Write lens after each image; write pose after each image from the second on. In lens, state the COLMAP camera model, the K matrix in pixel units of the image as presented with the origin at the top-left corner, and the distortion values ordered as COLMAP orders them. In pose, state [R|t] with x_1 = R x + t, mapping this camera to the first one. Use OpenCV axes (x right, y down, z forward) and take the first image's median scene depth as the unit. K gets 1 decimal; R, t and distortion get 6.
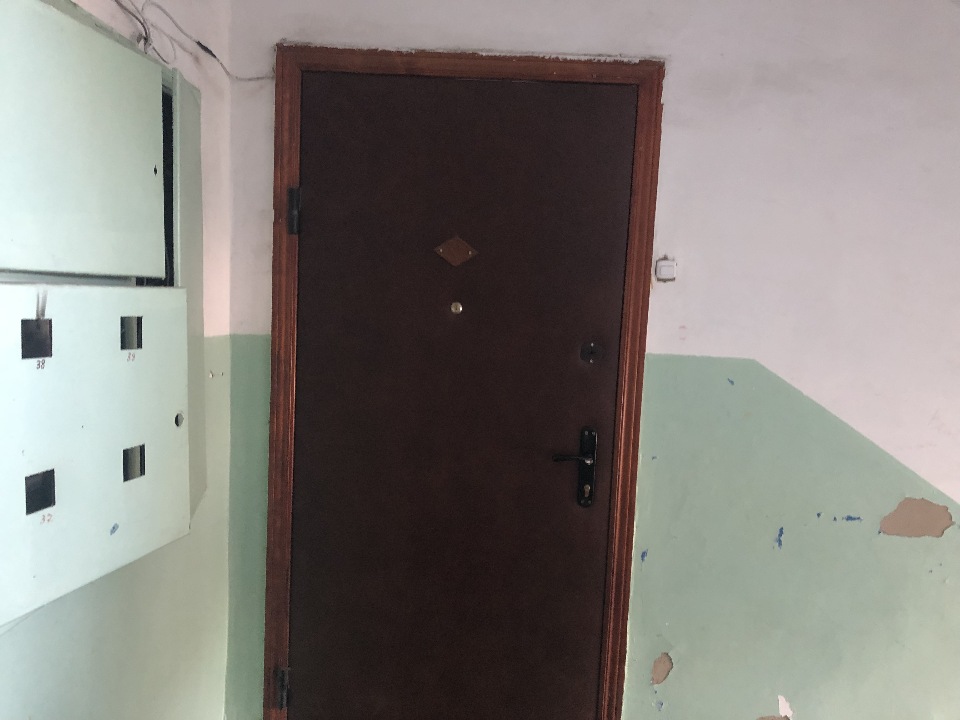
lens RADIAL K [[767.4, 0, 480.8], [0, 767.4, 365.5], [0, 0, 1]] dist [0.027097, -0.013222]
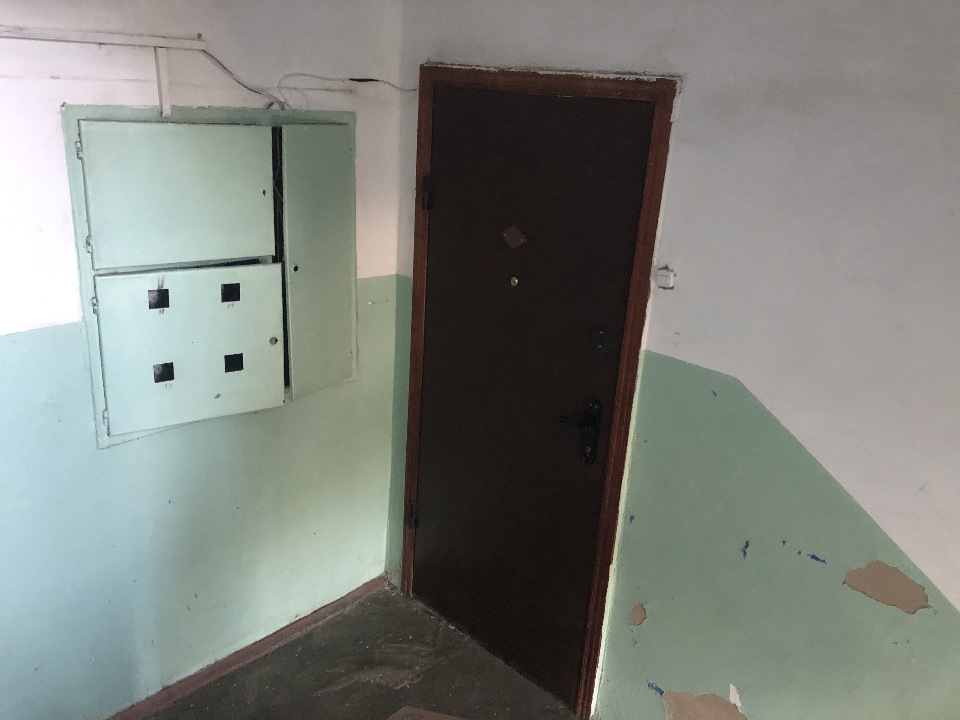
lens RADIAL K [[767.4, 0, 477.5], [0, 767.4, 357.4], [0, 0, 1]] dist [0.027097, -0.013222]
pose [[0.749277, 0.220210, -0.624573, 0.741761], [-0.098692, 0.969696, 0.223496, -0.232997], [0.654862, -0.105820, 0.748304, 0.017603]]
